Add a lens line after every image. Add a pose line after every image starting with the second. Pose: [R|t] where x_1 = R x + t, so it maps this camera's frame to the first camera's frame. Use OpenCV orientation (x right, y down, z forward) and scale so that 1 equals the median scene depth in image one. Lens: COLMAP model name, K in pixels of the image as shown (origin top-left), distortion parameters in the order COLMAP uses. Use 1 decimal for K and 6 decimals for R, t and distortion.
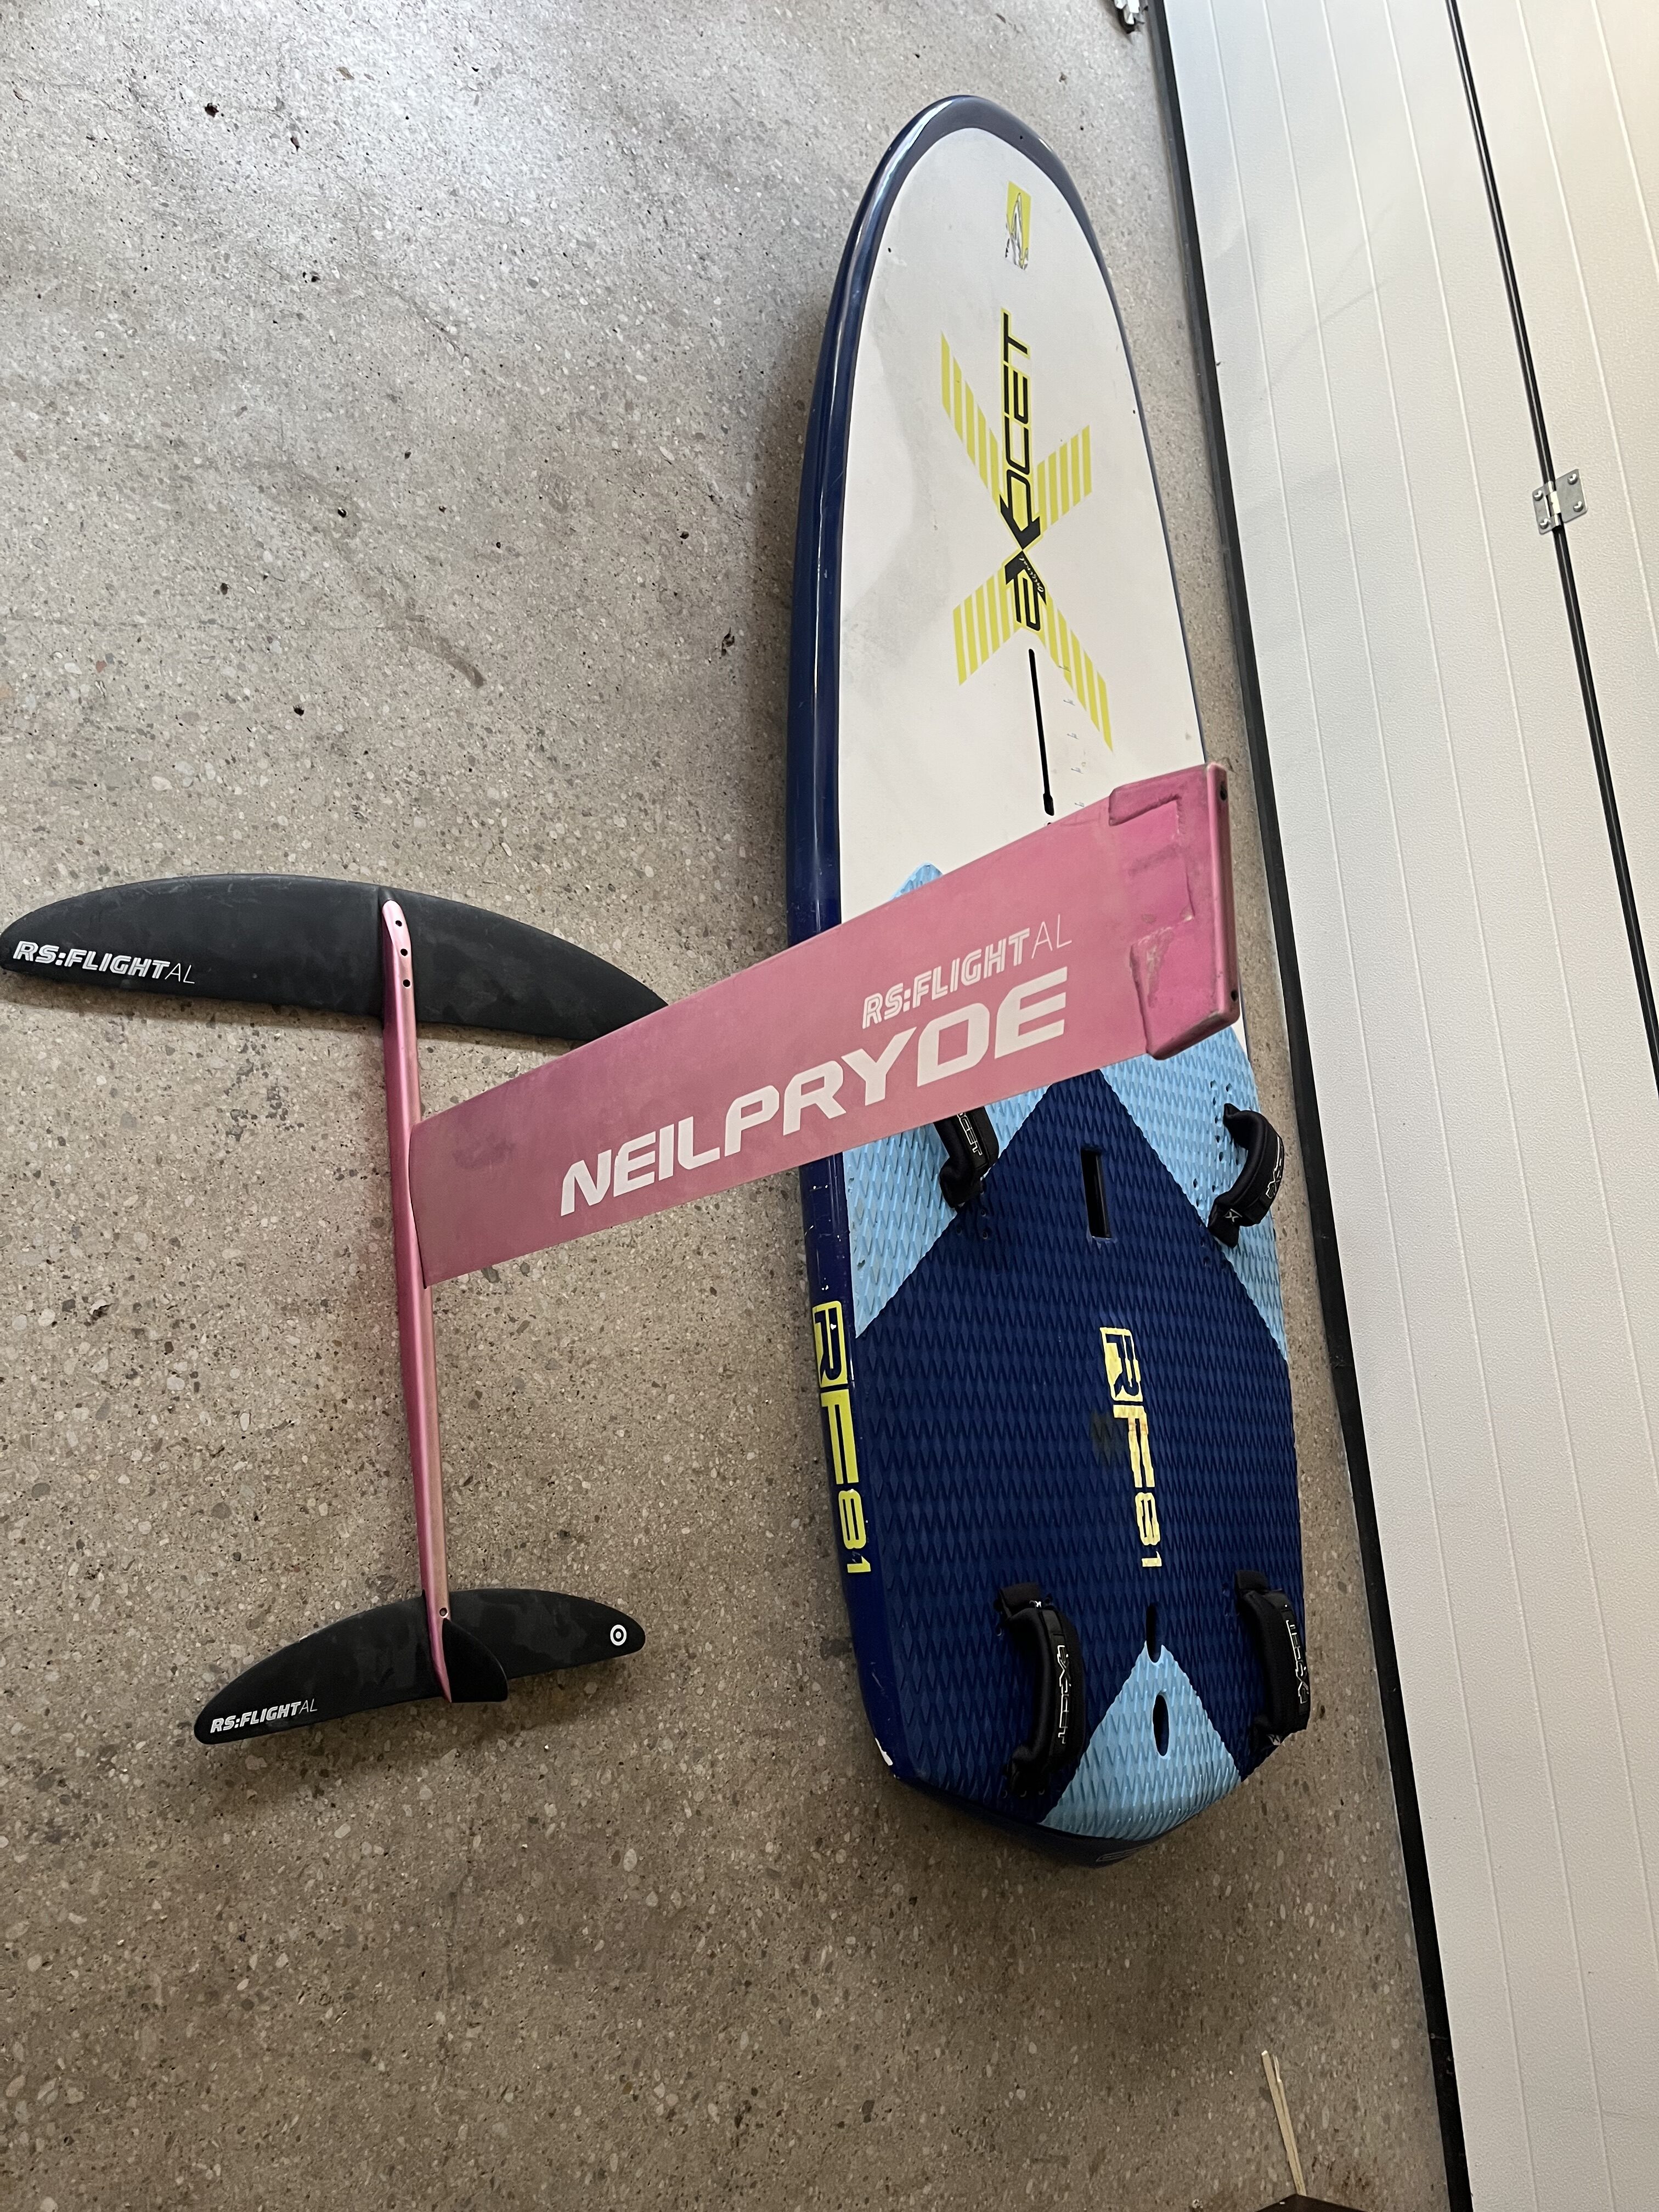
lens RADIAL K [[1688.9, 0, 836.8], [0, 1688.9, 1143.1], [0, 0, 1]] dist [0.082451, -0.124026]
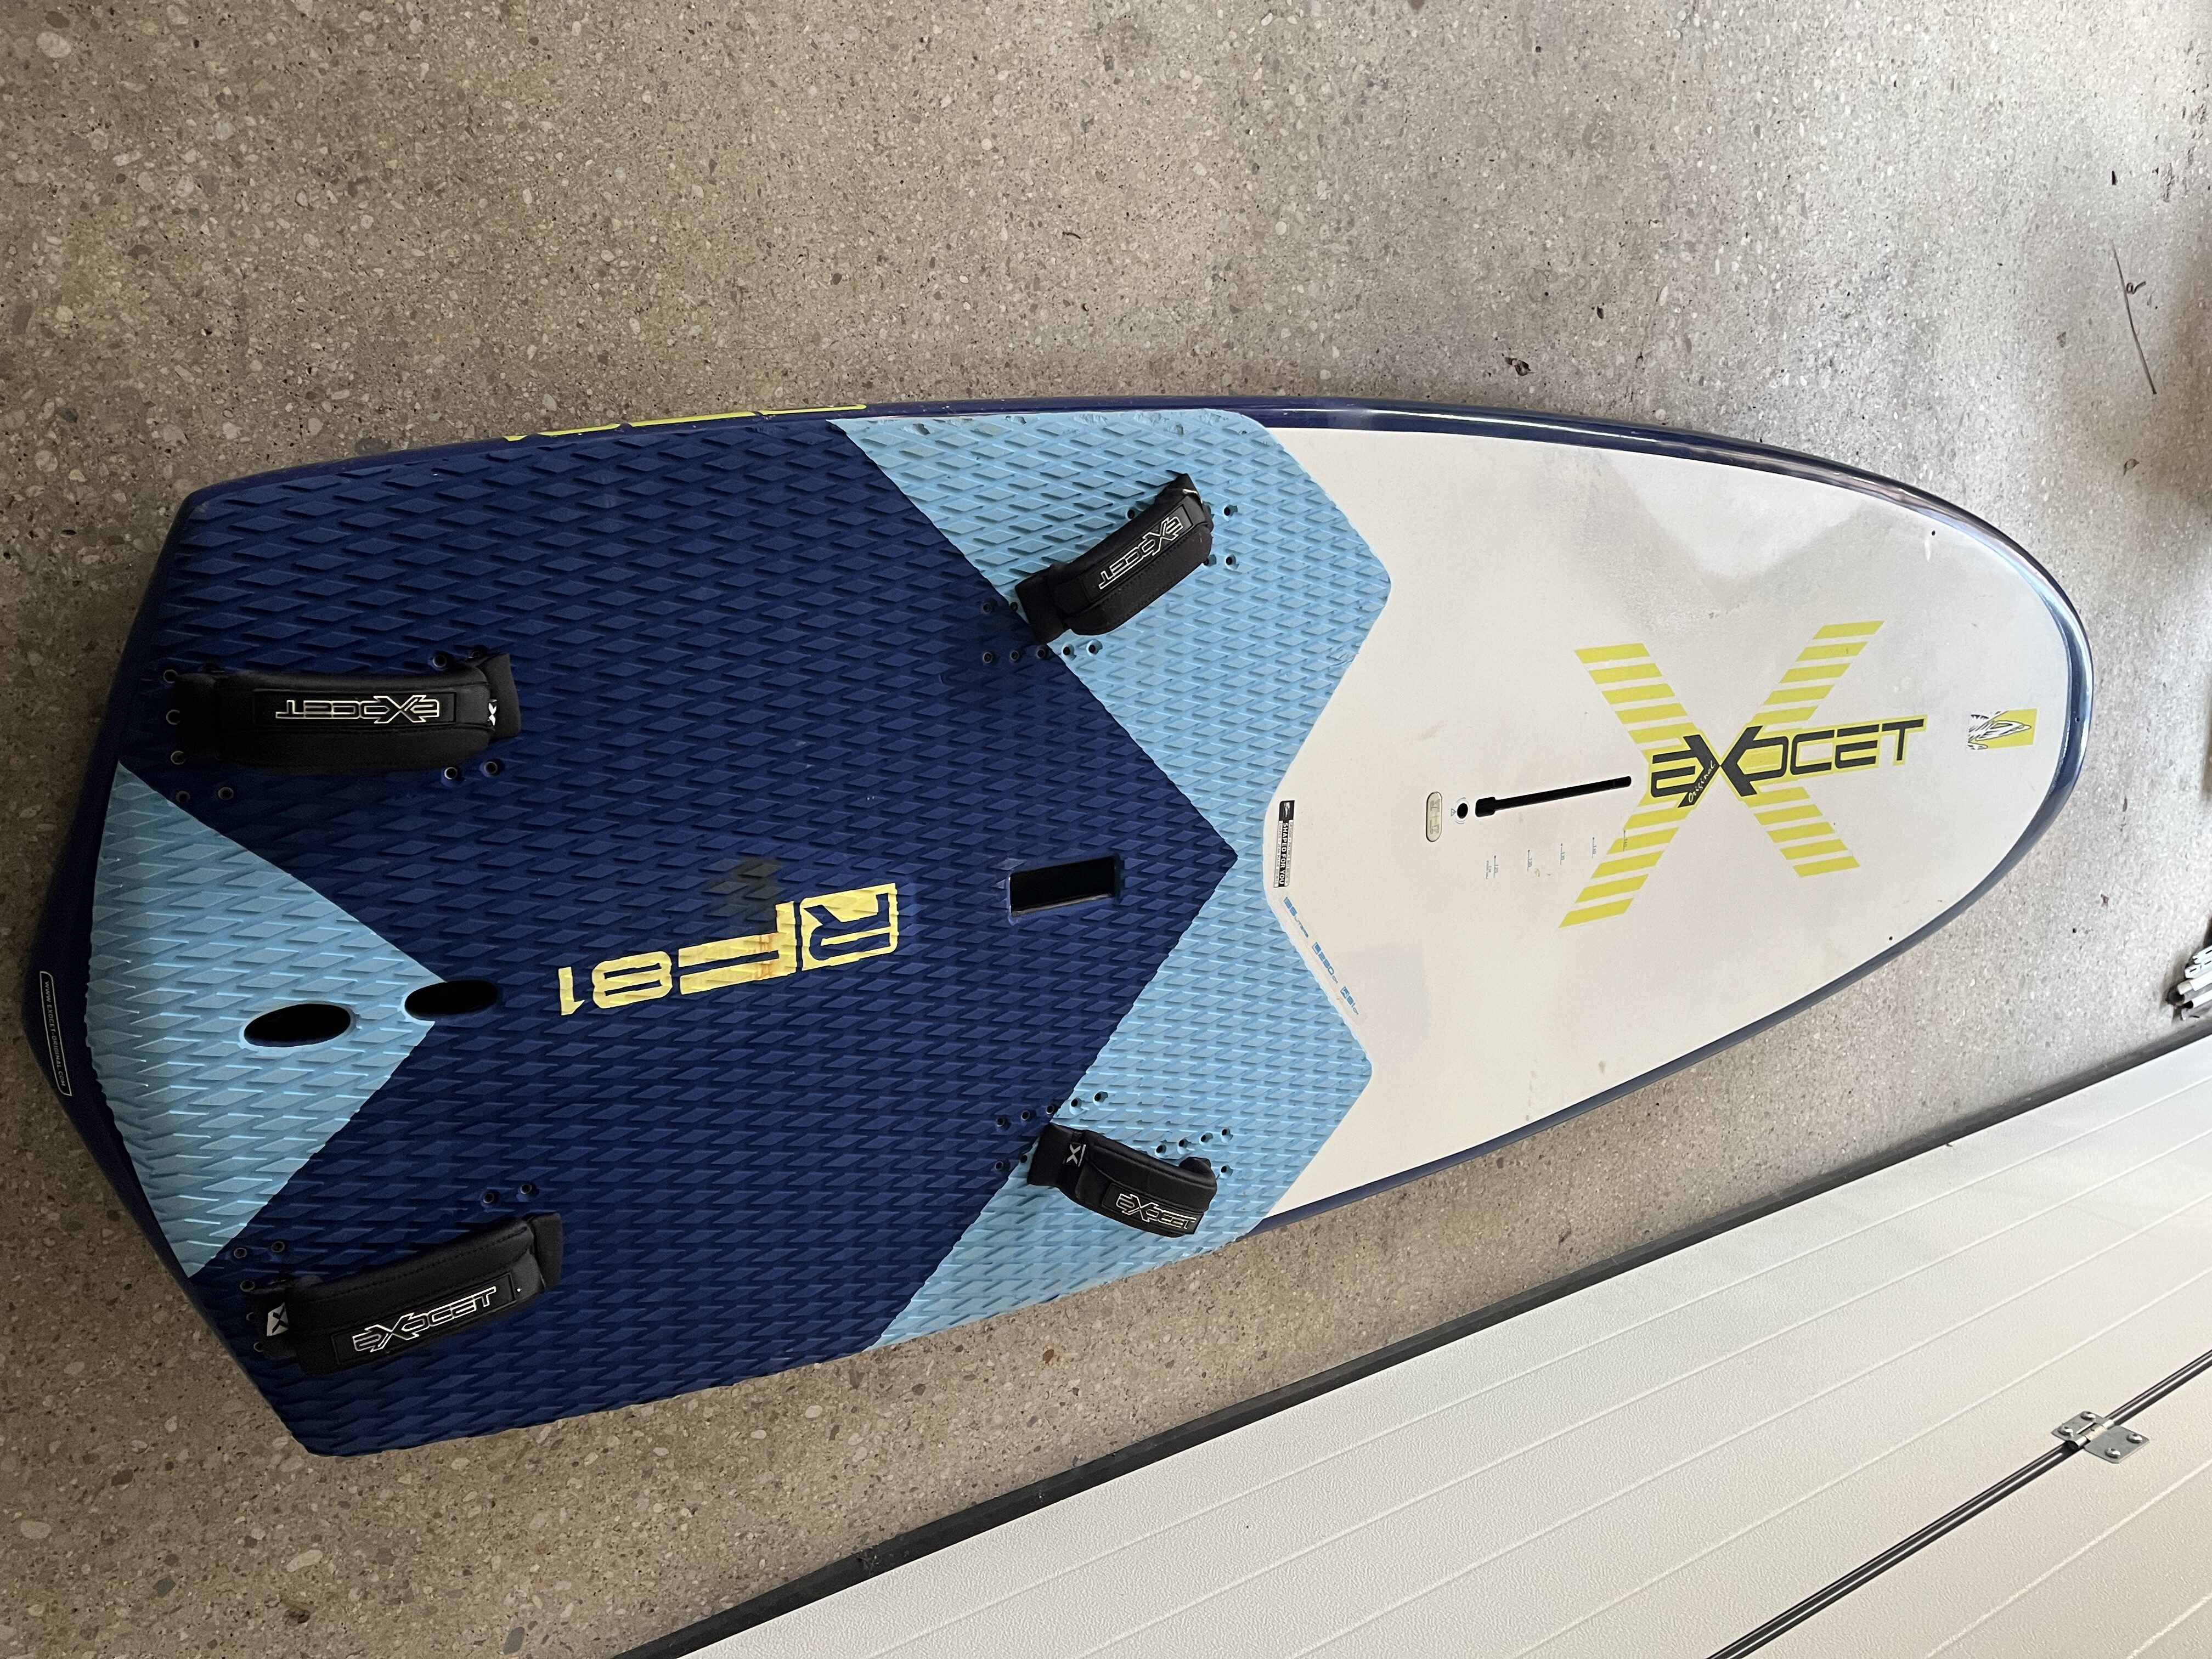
lens RADIAL K [[1688.9, 0, 1077.0], [0, 1688.9, 783.4], [0, 0, 1]] dist [0.082451, -0.124026]
pose [[0.314446, 0.853517, -0.415490, 0.366170], [-0.935809, 0.205253, -0.286587, 0.194520], [-0.159326, 0.478936, 0.863270, 0.323088]]
